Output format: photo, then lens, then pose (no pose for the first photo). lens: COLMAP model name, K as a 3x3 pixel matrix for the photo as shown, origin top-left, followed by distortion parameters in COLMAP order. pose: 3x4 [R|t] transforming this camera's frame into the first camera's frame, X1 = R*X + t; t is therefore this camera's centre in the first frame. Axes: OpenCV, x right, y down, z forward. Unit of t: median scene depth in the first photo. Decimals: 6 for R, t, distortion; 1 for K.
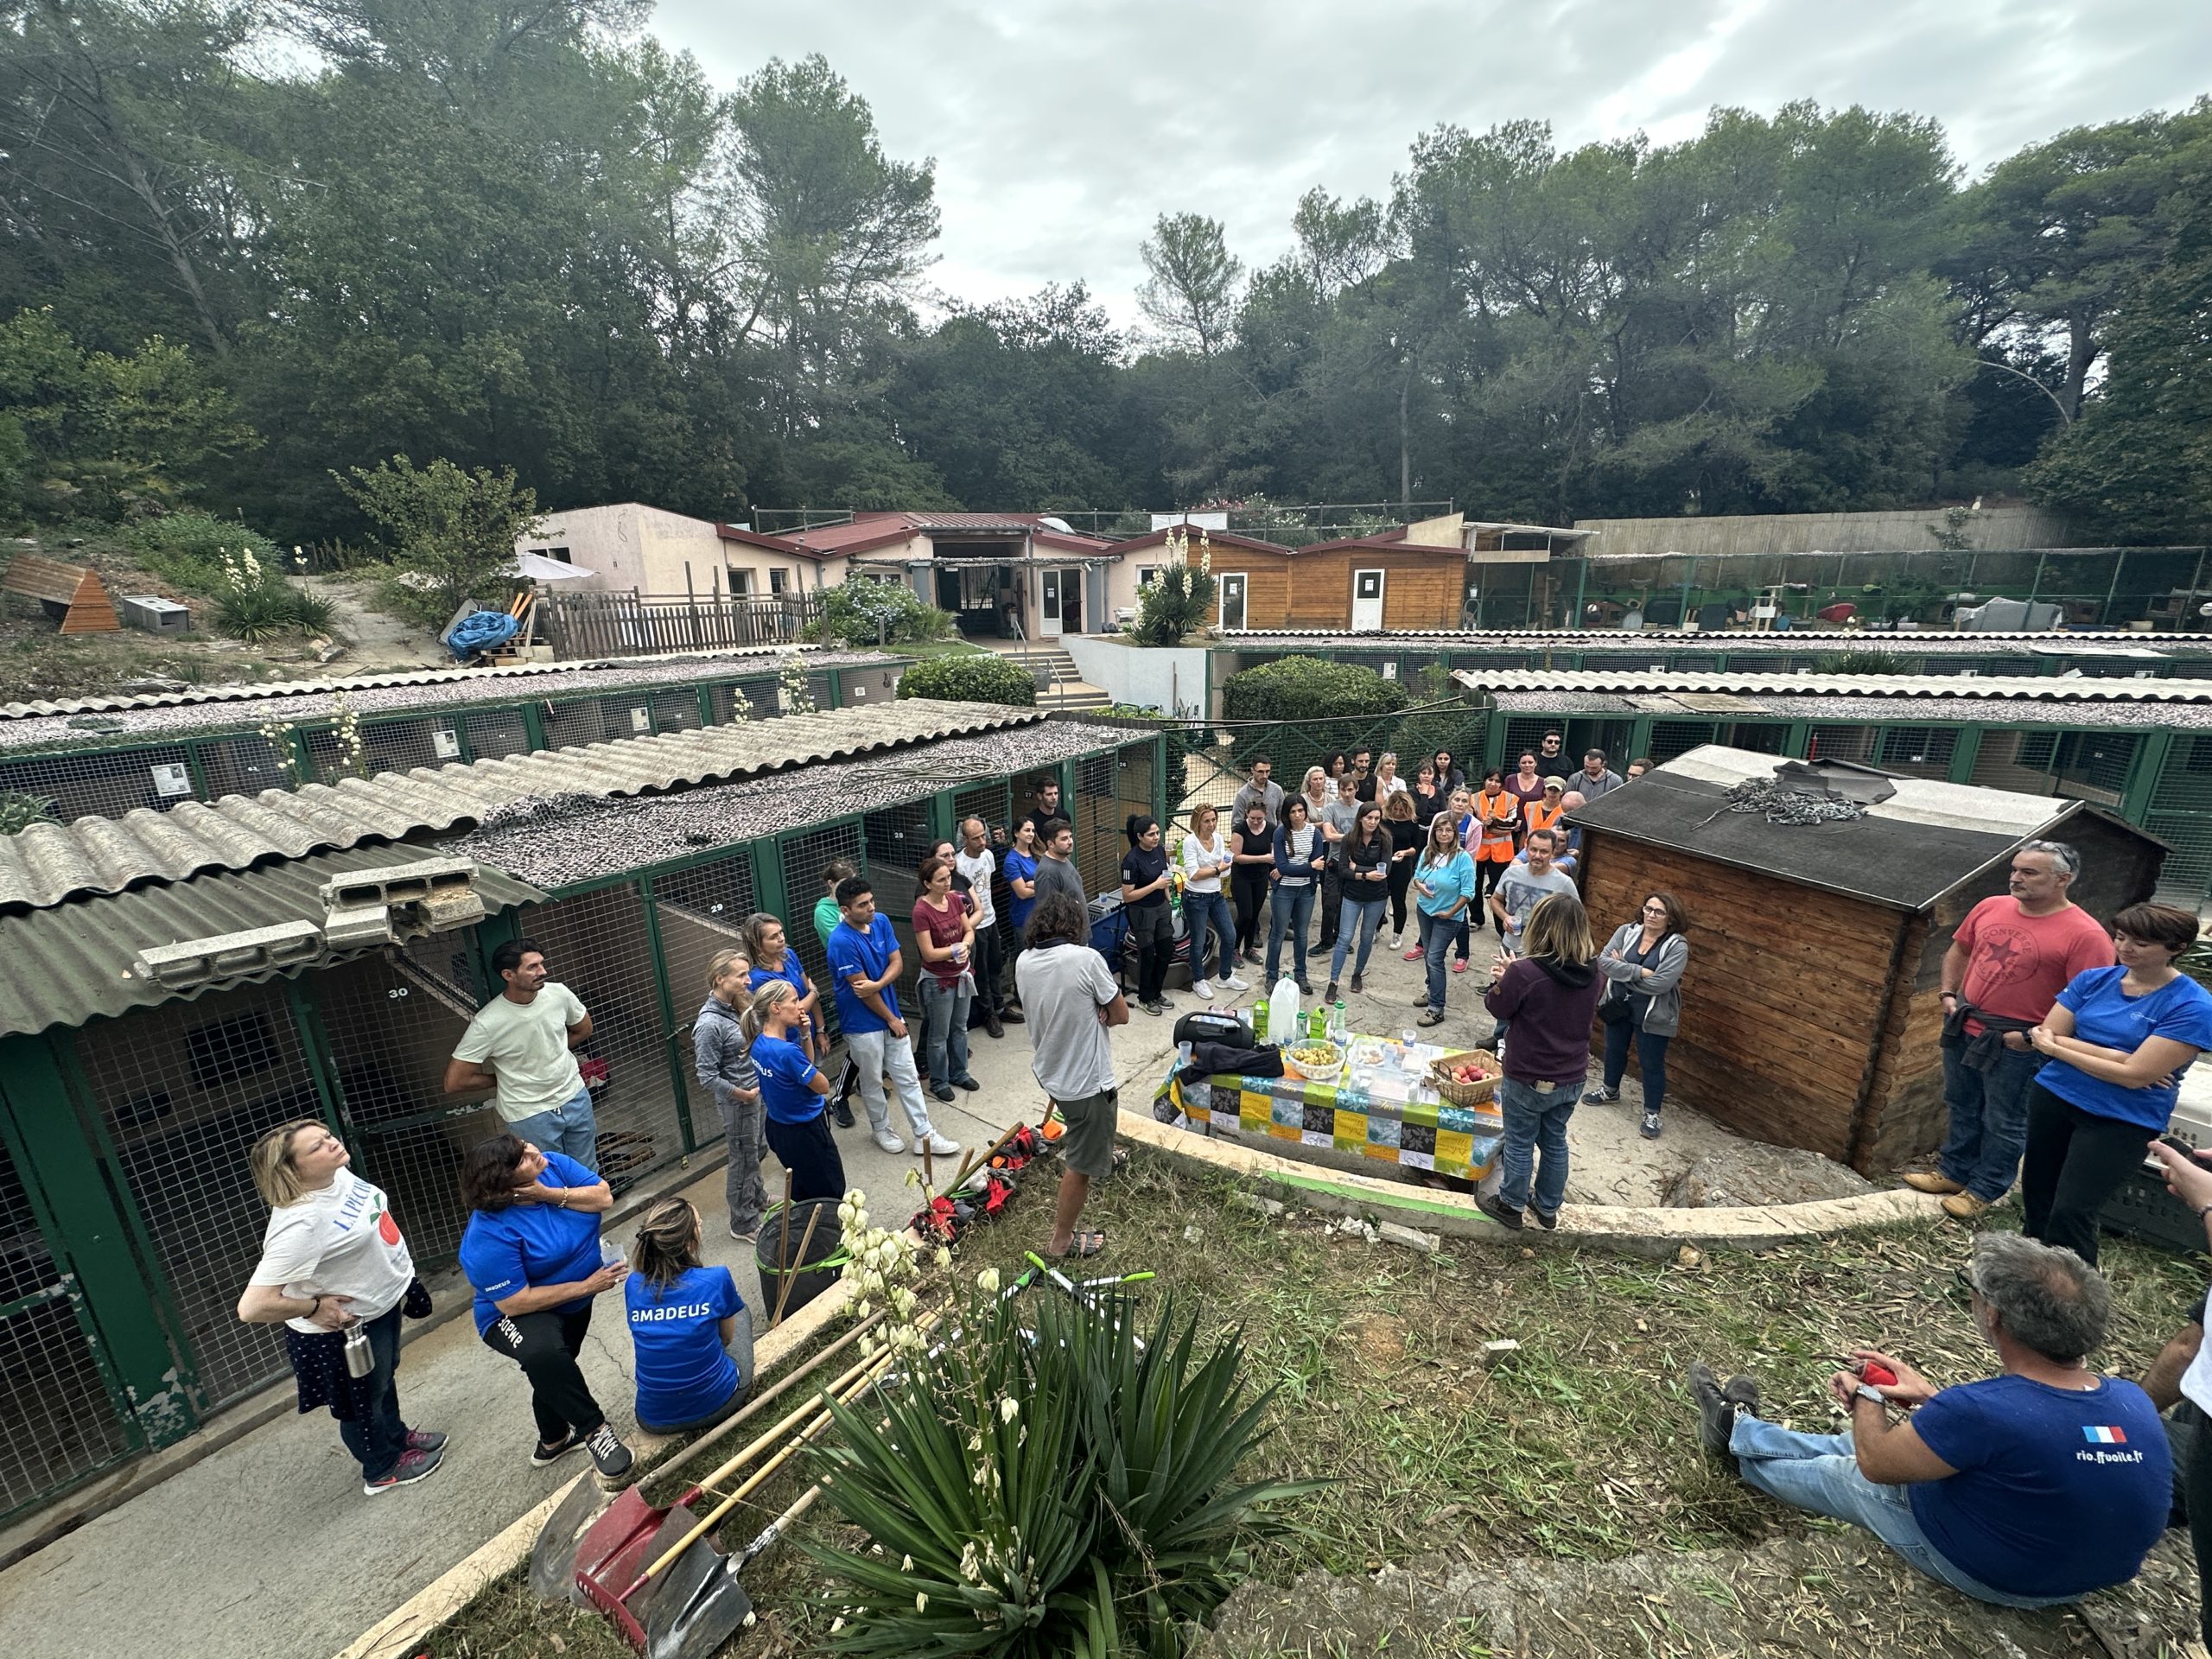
lens RADIAL K [[909.6, 0, 1093.4], [0, 909.6, 824.9], [0, 0, 1]] dist [-0.002775, 0.000347]
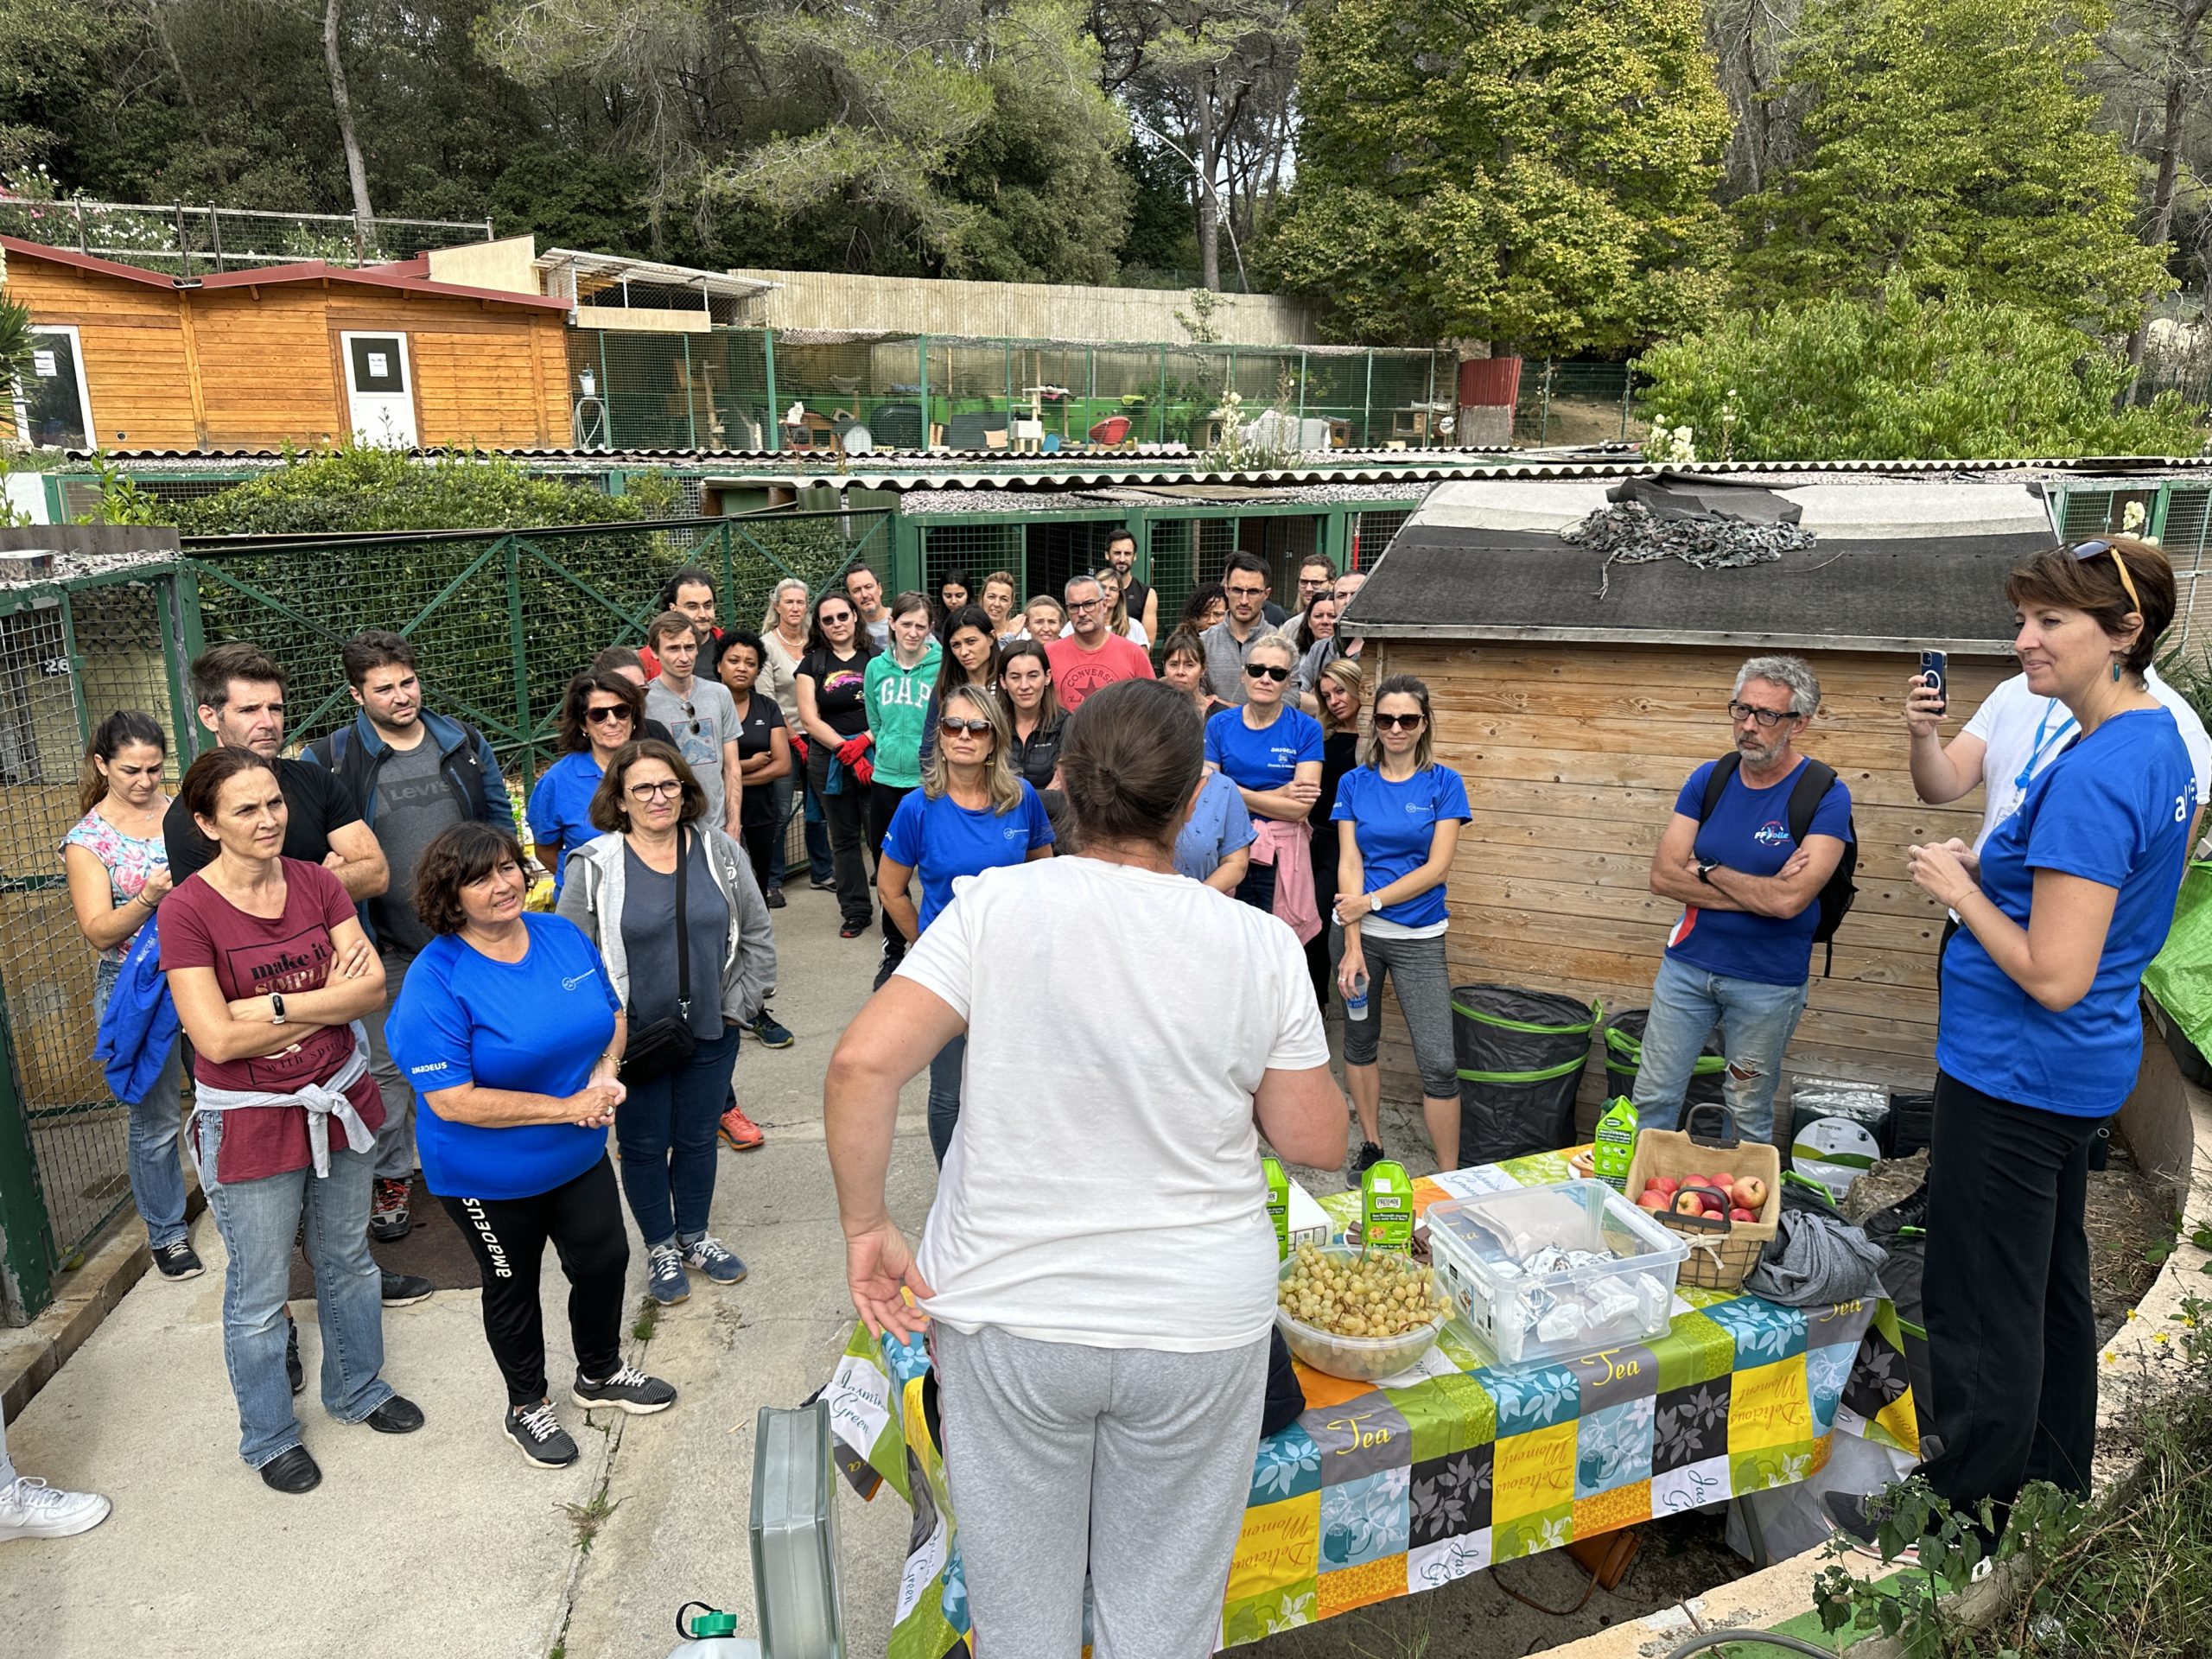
lens RADIAL K [[1578.9, 0, 1120.4], [0, 1578.9, 845.3], [0, 0, 1]] dist [0.084980, -0.127562]
pose [[0.712911, -0.161536, 0.682395, -0.040530], [0.173918, 0.983433, 0.051102, 0.013222], [-0.679345, 0.082250, 0.729195, 0.154914]]
